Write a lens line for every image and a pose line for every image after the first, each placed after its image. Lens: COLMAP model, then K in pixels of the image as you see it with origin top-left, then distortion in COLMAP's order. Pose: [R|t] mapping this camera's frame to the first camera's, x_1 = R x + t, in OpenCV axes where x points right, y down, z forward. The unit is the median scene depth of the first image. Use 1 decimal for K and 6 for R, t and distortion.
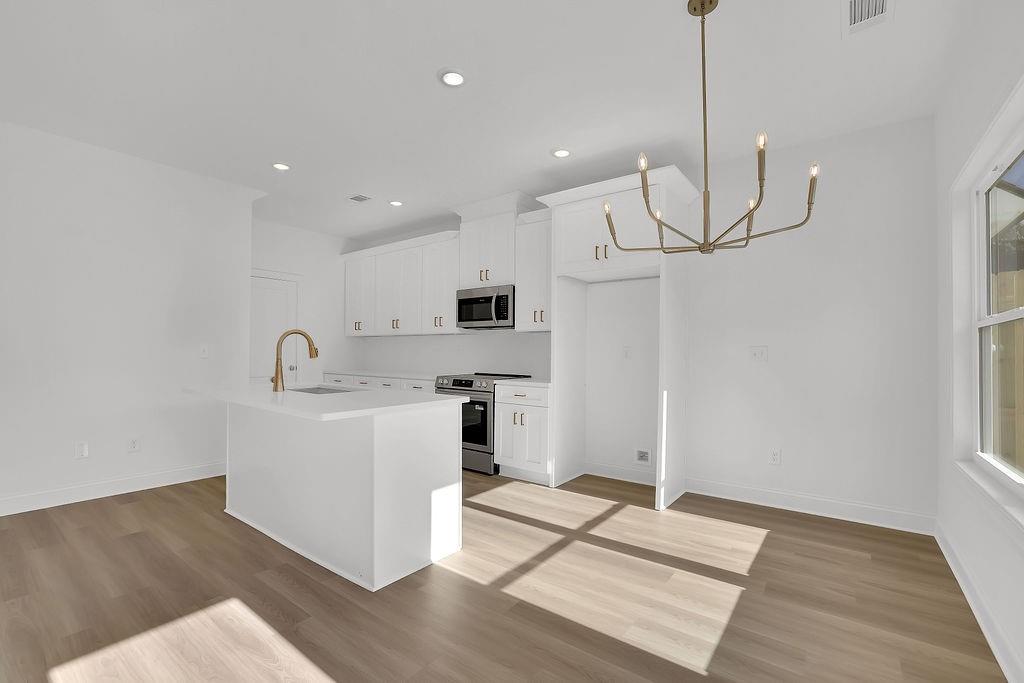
lens RADIAL K [[467.3, 0, 518.0], [0, 467.3, 348.8], [0, 0, 1]] dist [-0.025362, 0.000185]
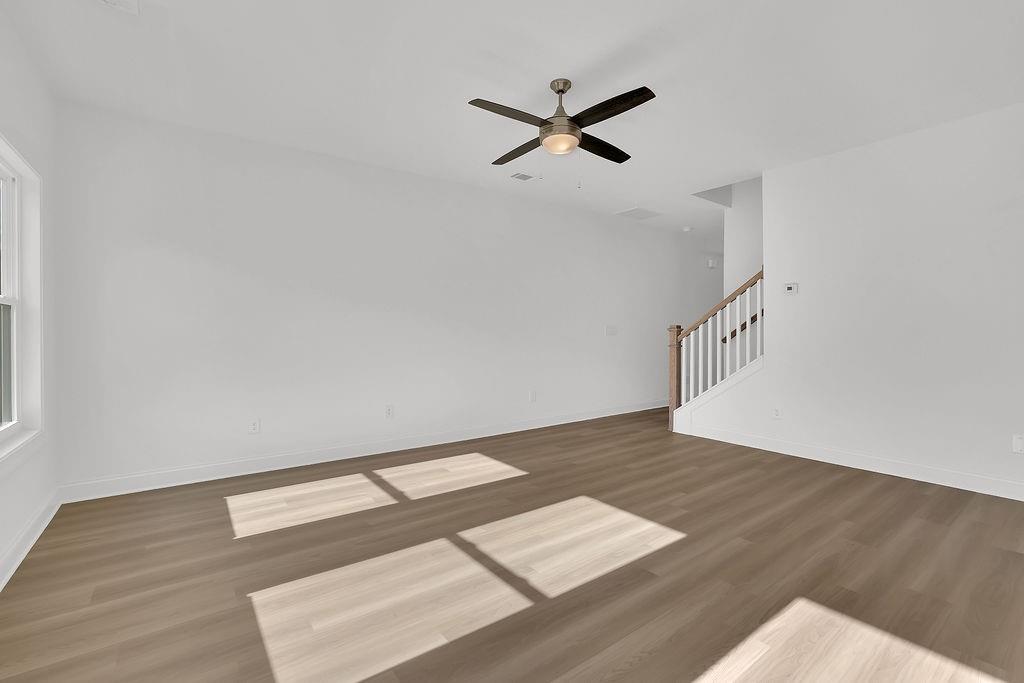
lens RADIAL K [[446.7, 0, 514.8], [0, 446.7, 338.1], [0, 0, 1]] dist [-0.020078, 0.000424]
pose [[-0.290508, -0.004613, -0.956862, 0.132358], [0.007691, 0.999945, -0.007155, 0.011848], [0.956842, -0.009438, -0.290456, 0.270521]]
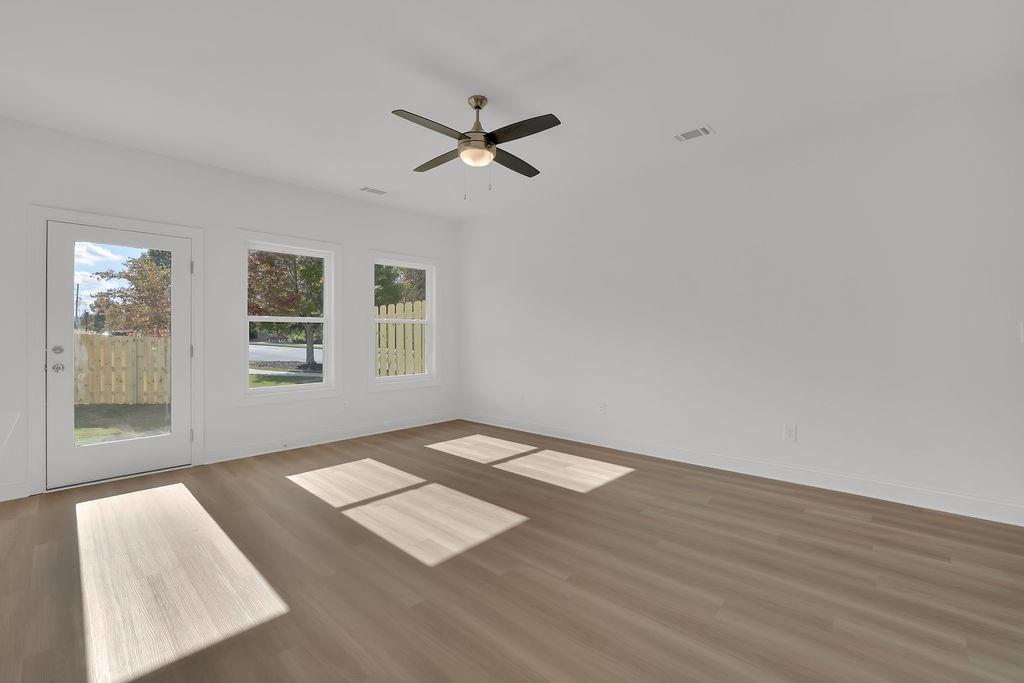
lens RADIAL K [[446.7, 0, 514.8], [0, 446.7, 338.1], [0, 0, 1]] dist [-0.020078, 0.000424]
pose [[-0.992503, -0.010463, 0.121768, -0.728136], [-0.011536, 0.999901, -0.008110, 0.000874], [-0.121671, -0.009454, -0.992525, 0.878491]]
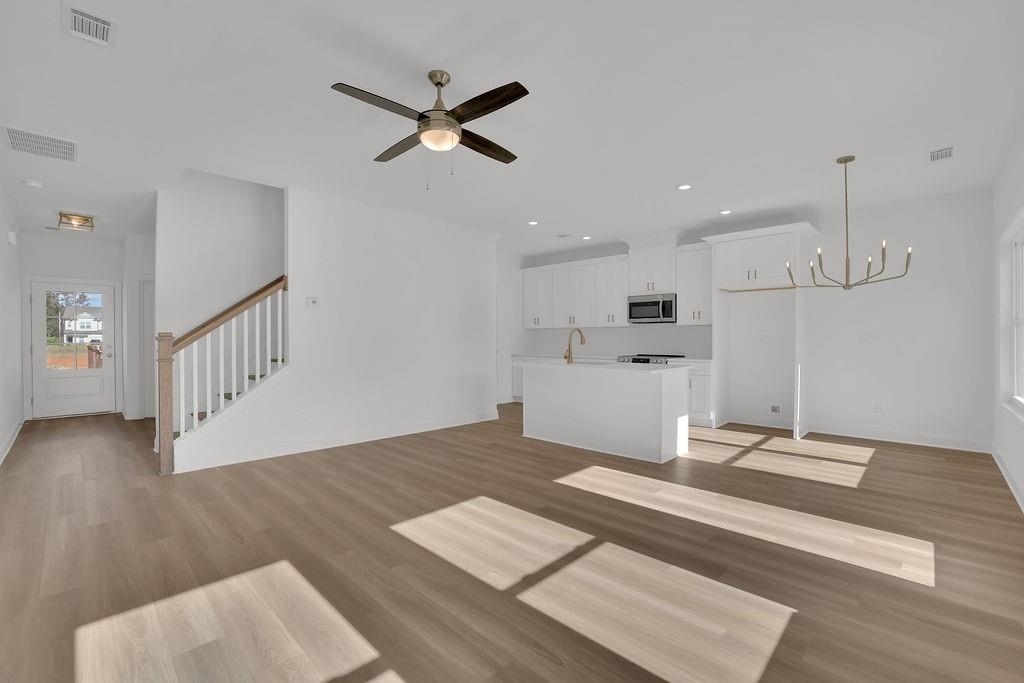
lens RADIAL K [[446.7, 0, 514.8], [0, 446.7, 338.1], [0, 0, 1]] dist [-0.020078, 0.000424]
pose [[0.990937, -0.009644, -0.133977, -0.372869], [0.010642, 0.999921, 0.006731, -0.013826], [0.133902, -0.008096, 0.990962, -0.518407]]
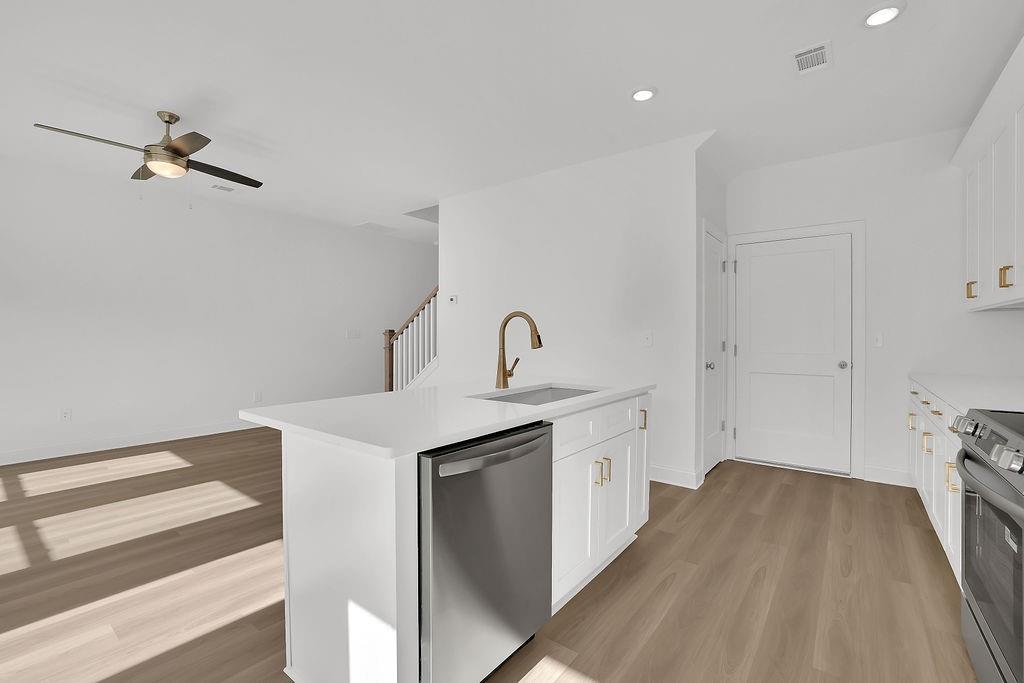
lens RADIAL K [[446.7, 0, 514.8], [0, 446.7, 338.1], [0, 0, 1]] dist [-0.020078, 0.000424]
pose [[-0.024376, -0.001704, -0.999701, 0.209601], [0.001268, 0.999998, -0.001735, 0.003102], [0.999702, -0.001310, -0.024373, 0.782488]]
